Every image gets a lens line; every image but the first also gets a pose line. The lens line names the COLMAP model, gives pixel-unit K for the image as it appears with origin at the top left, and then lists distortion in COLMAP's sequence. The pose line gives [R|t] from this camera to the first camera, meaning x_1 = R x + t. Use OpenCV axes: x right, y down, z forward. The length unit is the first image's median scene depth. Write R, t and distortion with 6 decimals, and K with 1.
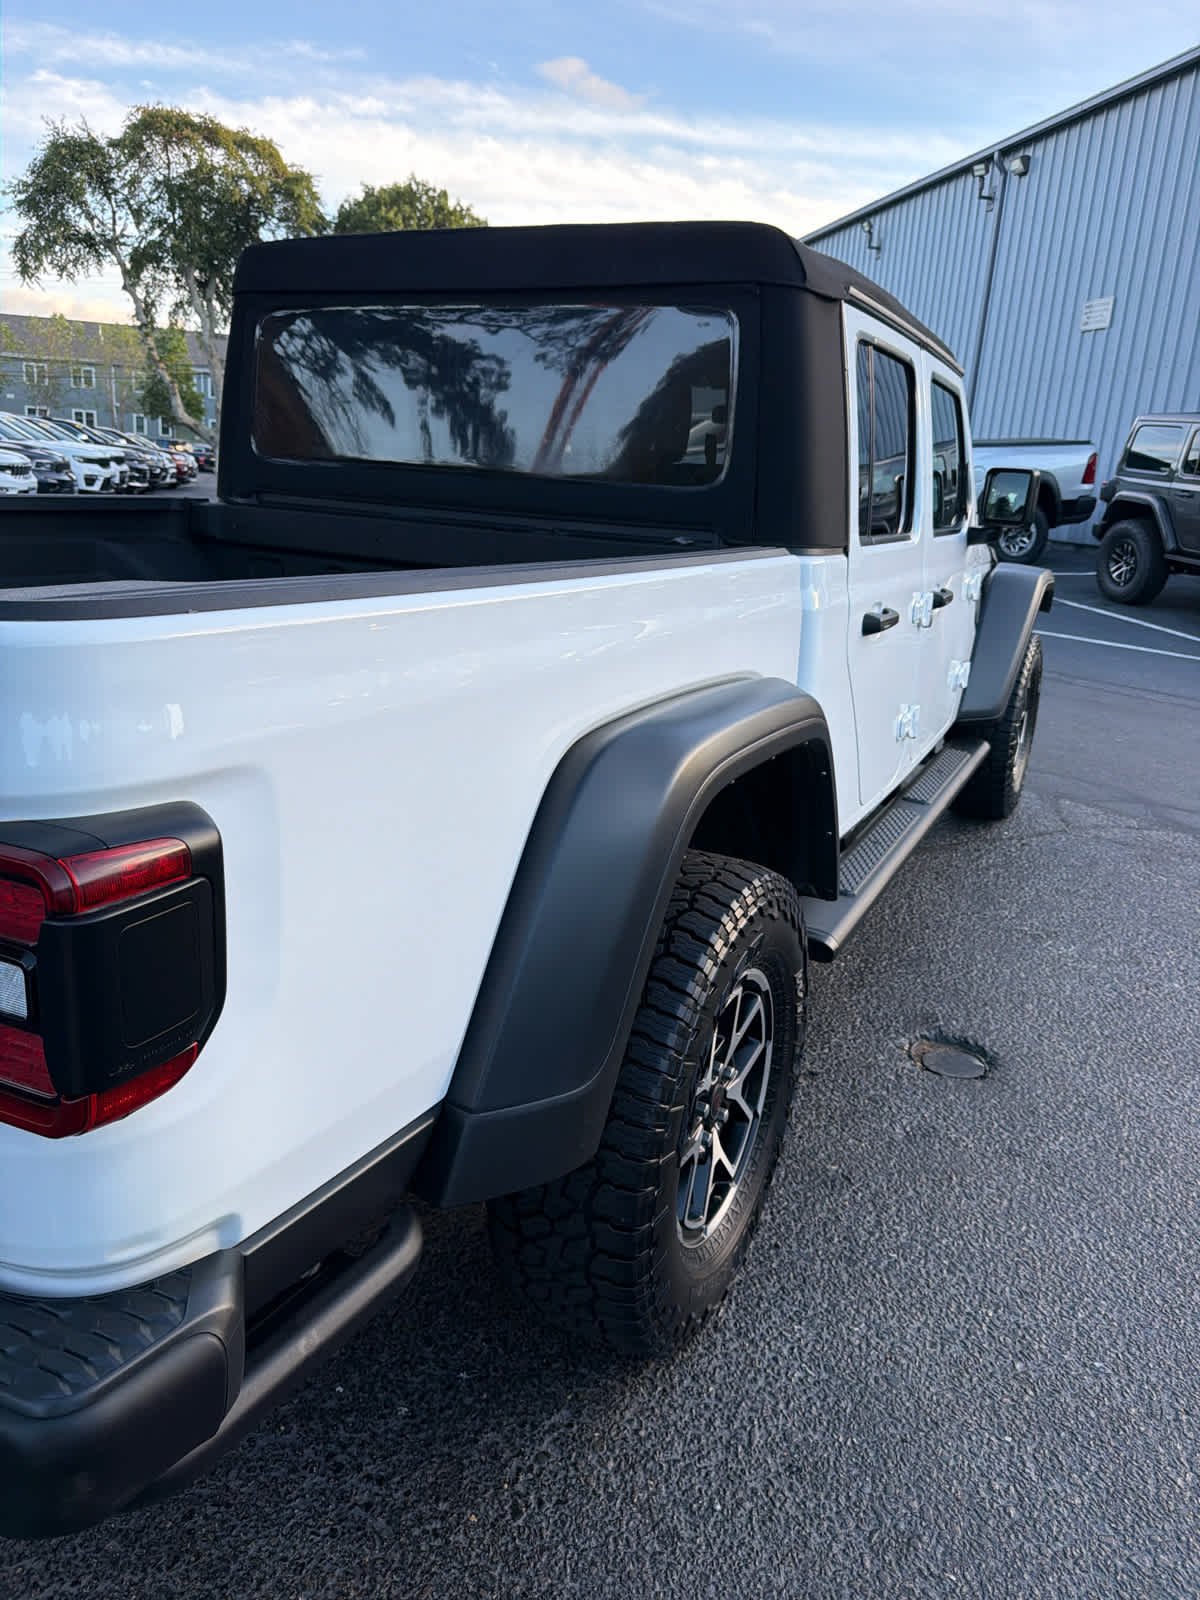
lens RADIAL K [[1118.1, 0, 600.0], [0, 1118.1, 800.0], [0, 0, 1]] dist [0.001403, -0.009828]
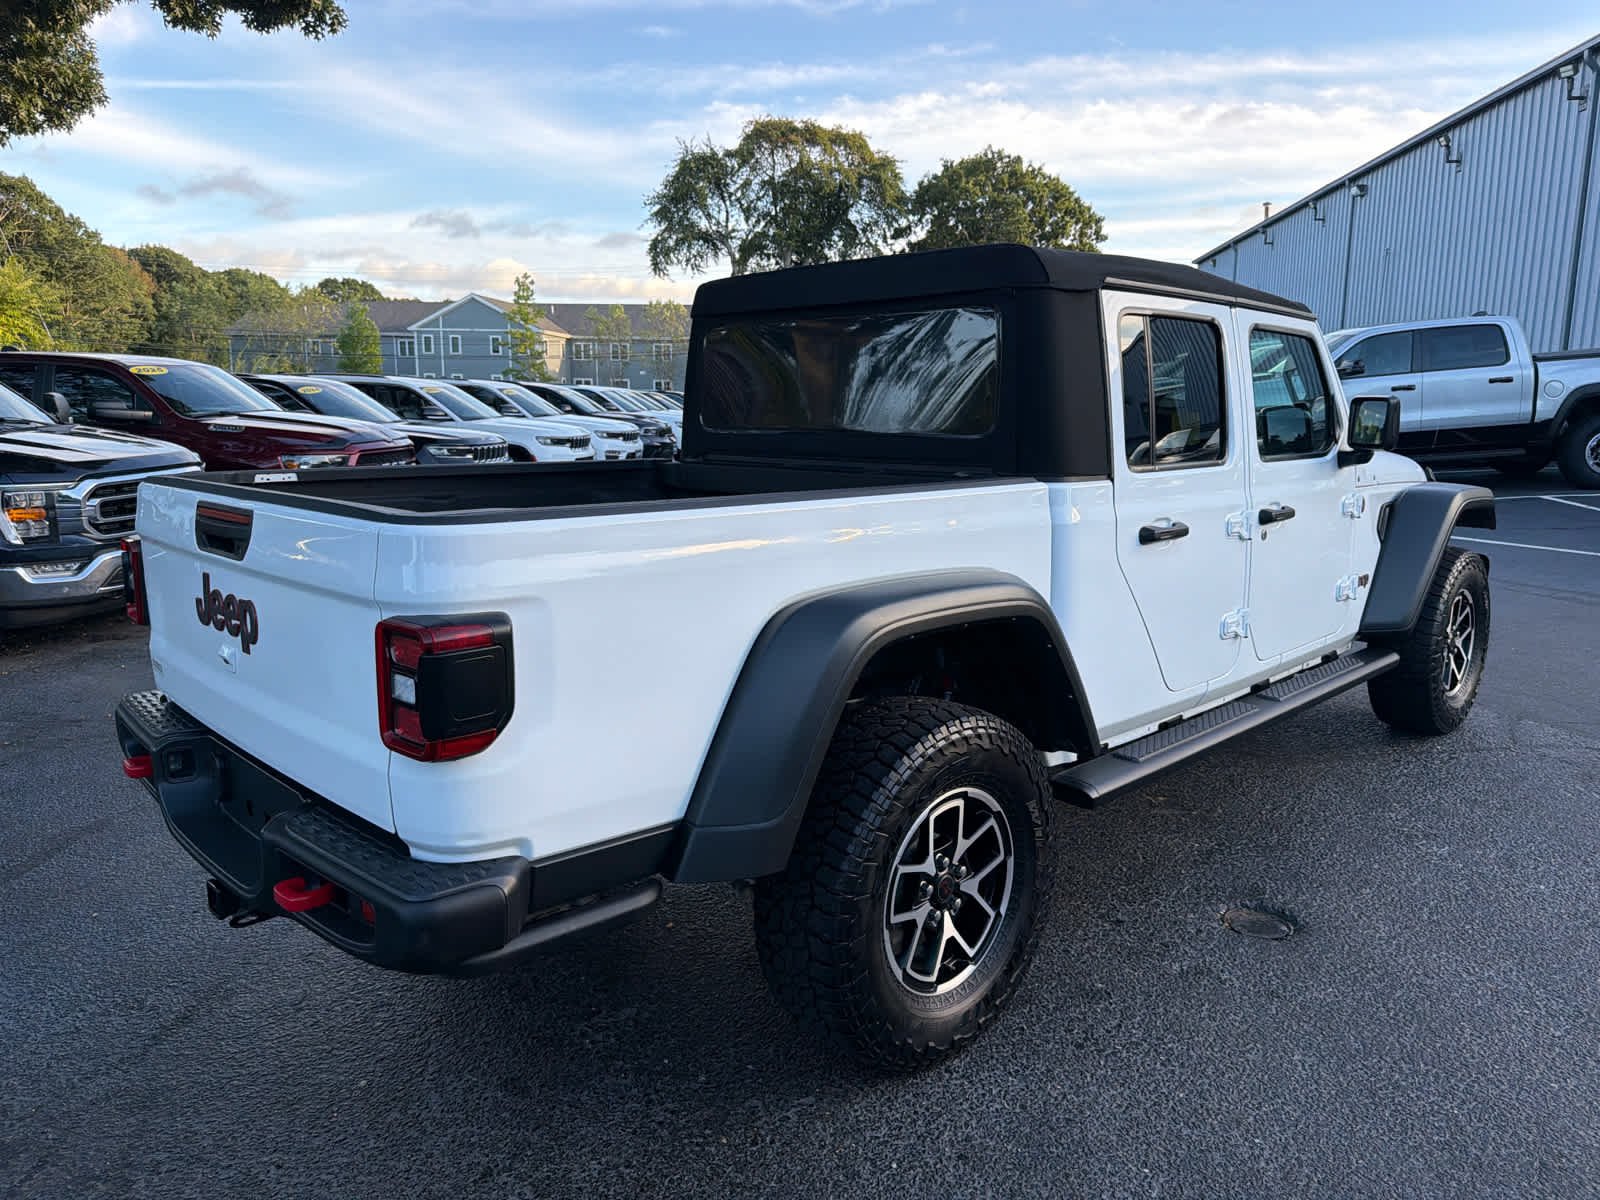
lens RADIAL K [[1118.1, 0, 798.3], [0, 1118.1, 611.8], [0, 0, 1]] dist [0.001403, -0.009828]
pose [[0.944441, 0.000445, -0.328682, 0.146799], [-0.037536, 0.993603, -0.106511, 0.035806], [0.326532, 0.112931, 0.938415, -0.132583]]
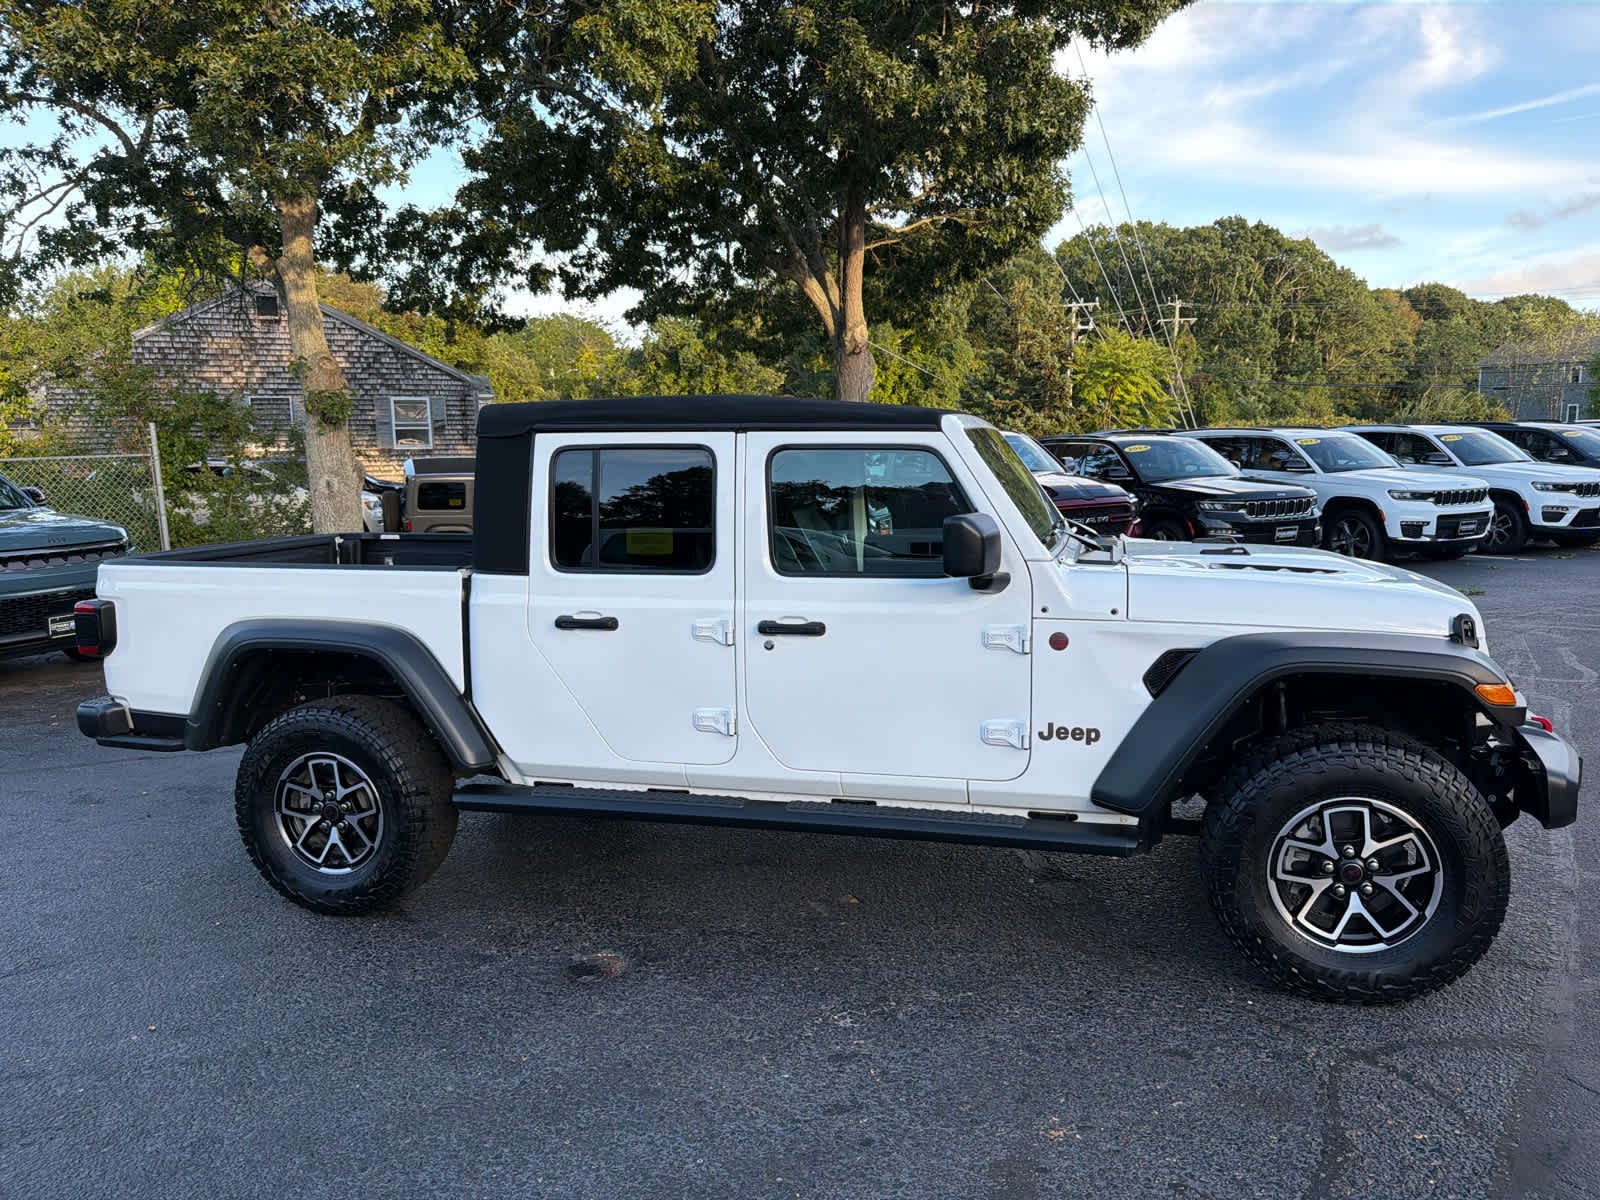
lens RADIAL K [[1118.1, 0, 798.3], [0, 1118.1, 611.8], [0, 0, 1]] dist [0.001403, -0.009828]
pose [[0.206223, 0.075175, -0.975613, 0.928707], [-0.243445, 0.969636, 0.023256, -0.147663], [0.947737, 0.232713, 0.218263, 0.498527]]
